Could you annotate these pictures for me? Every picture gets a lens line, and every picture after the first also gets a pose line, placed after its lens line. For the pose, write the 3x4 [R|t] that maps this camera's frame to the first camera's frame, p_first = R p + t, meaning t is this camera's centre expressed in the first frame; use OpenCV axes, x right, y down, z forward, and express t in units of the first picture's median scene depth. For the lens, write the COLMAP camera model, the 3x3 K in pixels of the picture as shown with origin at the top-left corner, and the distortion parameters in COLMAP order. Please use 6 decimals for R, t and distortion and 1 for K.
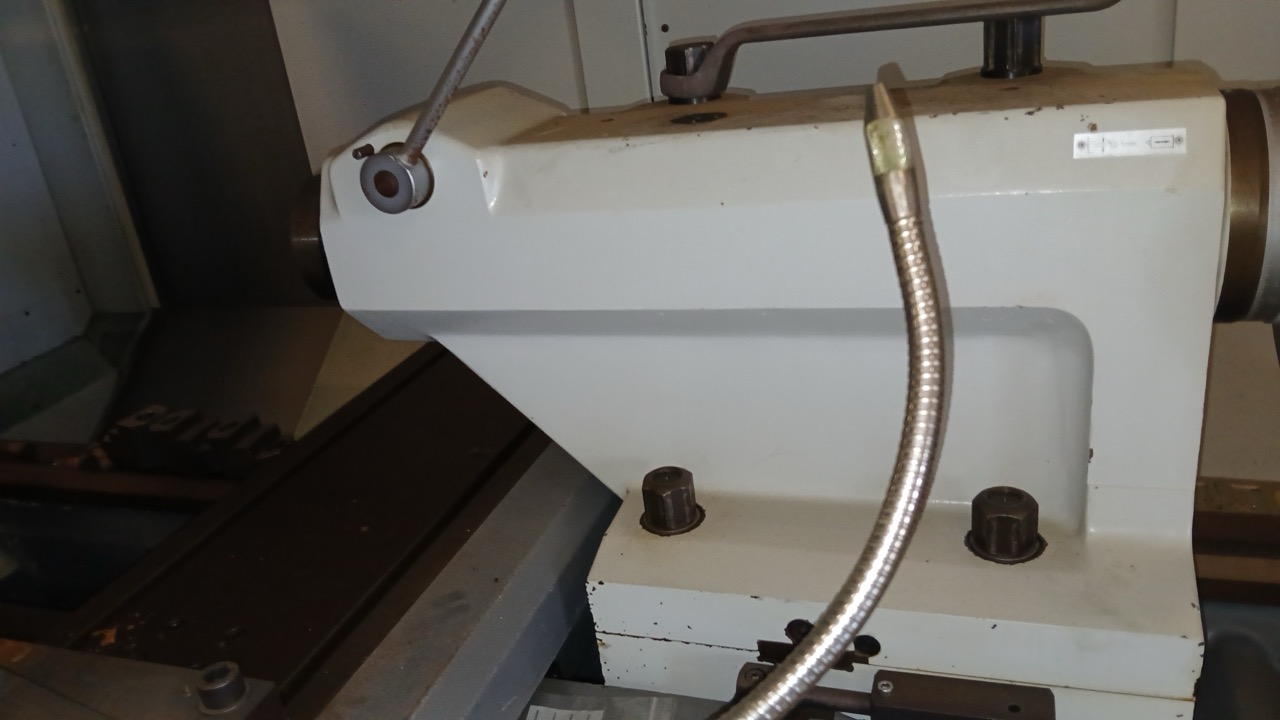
lens RADIAL K [[995.3, 0, 638.5], [0, 995.3, 374.7], [0, 0, 1]] dist [0.046785, -0.129224]
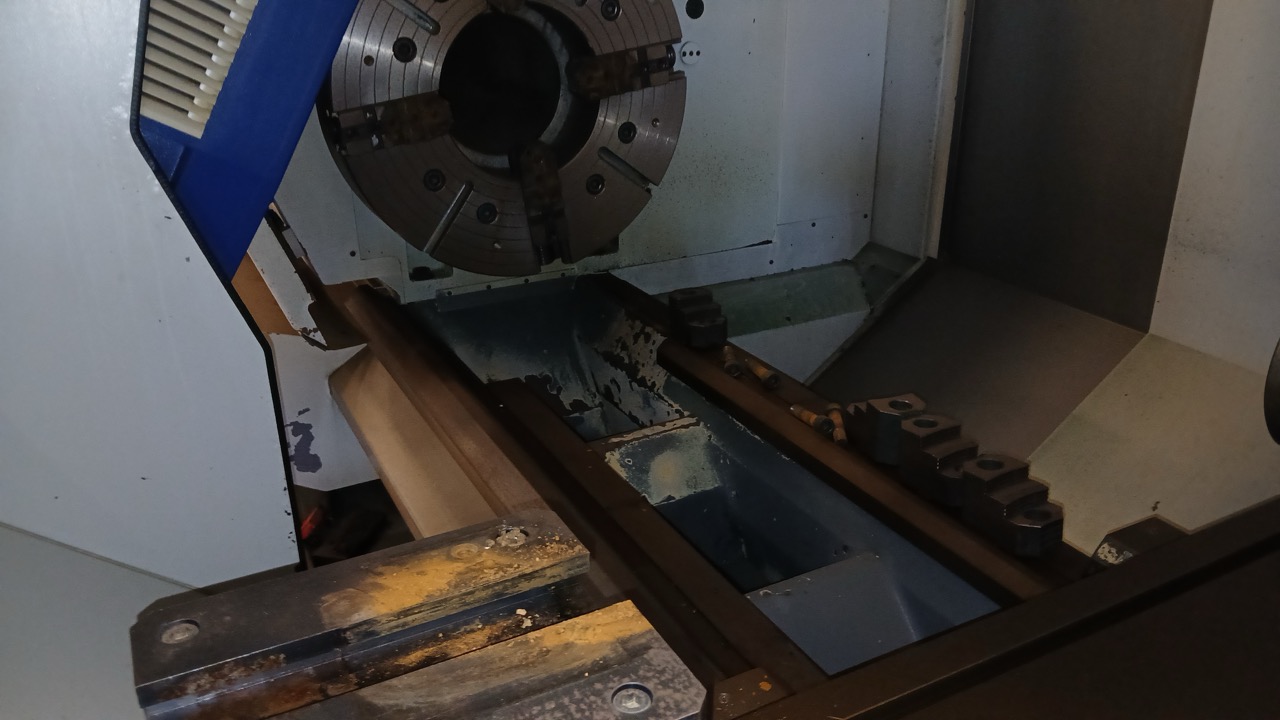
lens RADIAL K [[991.5, 0, 644.7], [0, 991.5, 367.0], [0, 0, 1]] dist [0.150826, -0.382490]
pose [[0.726161, 0.376810, -0.575069, -0.166266], [-0.347726, 0.922855, 0.165608, -0.056974], [0.593108, 0.079709, 0.801168, 0.165176]]
